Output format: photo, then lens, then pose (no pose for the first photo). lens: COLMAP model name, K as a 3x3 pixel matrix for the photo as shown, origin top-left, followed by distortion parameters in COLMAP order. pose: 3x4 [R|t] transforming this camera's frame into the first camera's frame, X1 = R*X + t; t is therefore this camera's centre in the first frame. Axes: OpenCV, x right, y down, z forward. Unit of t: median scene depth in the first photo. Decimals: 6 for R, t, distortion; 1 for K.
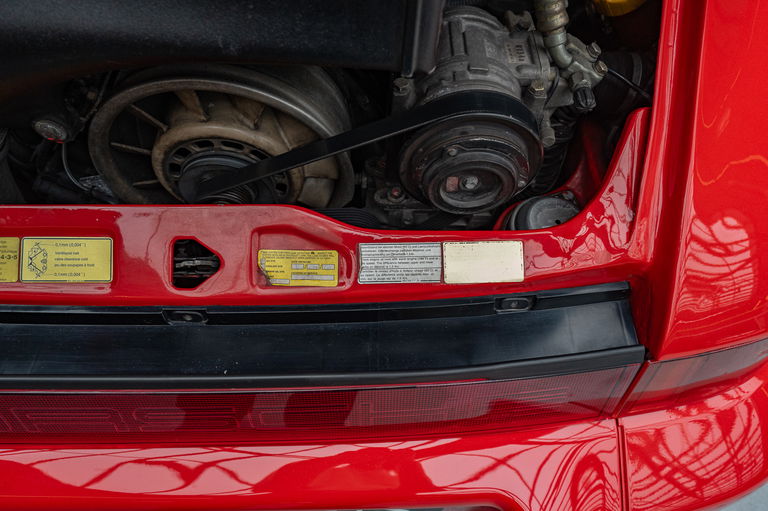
lens RADIAL K [[492.3, 0, 384.0], [0, 492.3, 255.5], [0, 0, 1]] dist [0.003826, 0.003745]
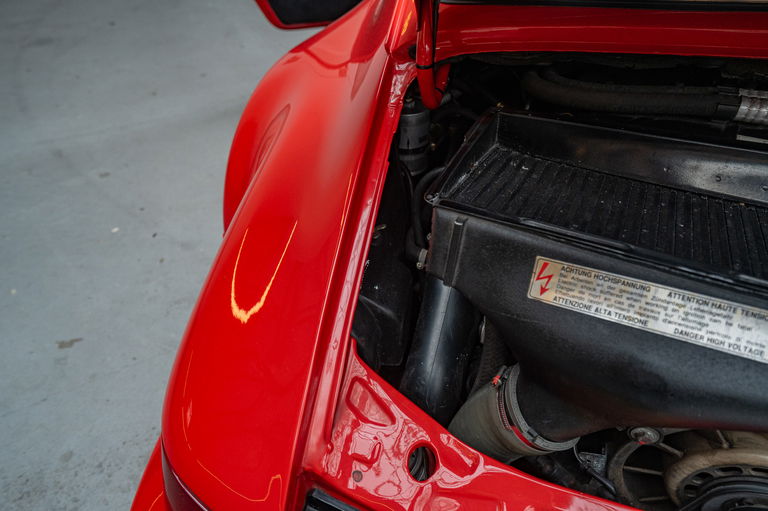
lens RADIAL K [[532.1, 0, 384.0], [0, 532.1, 255.5], [0, 0, 1]] dist [-0.000527, 0.046263]
pose [[0.945603, 0.174216, -0.274742, -0.916779], [-0.253186, 0.924412, -0.285235, -0.135146], [0.204283, 0.339280, 0.918236, -0.279915]]
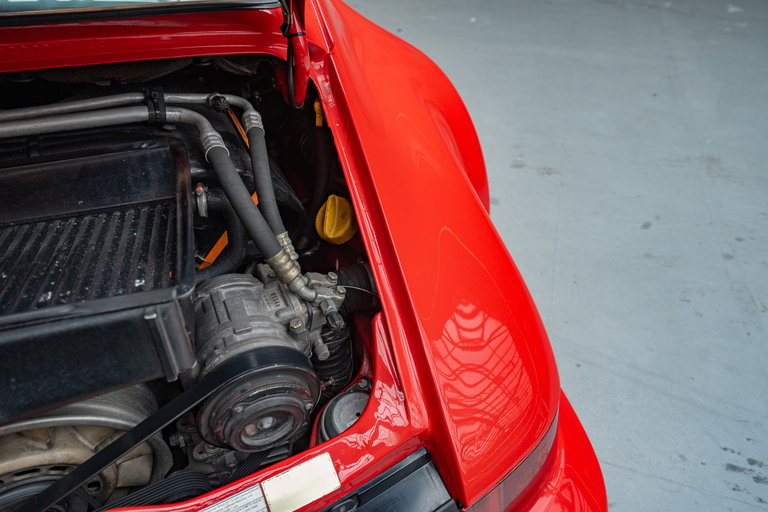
lens RADIAL K [[510.3, 0, 384.0], [0, 510.3, 256.0], [0, 0, 1]] dist [-0.005671, 0.036243]
pose [[0.903560, -0.292130, 0.313430, 0.158252], [0.372366, 0.897272, -0.237165, -0.108354], [-0.211949, 0.331004, 0.919518, -0.279685]]
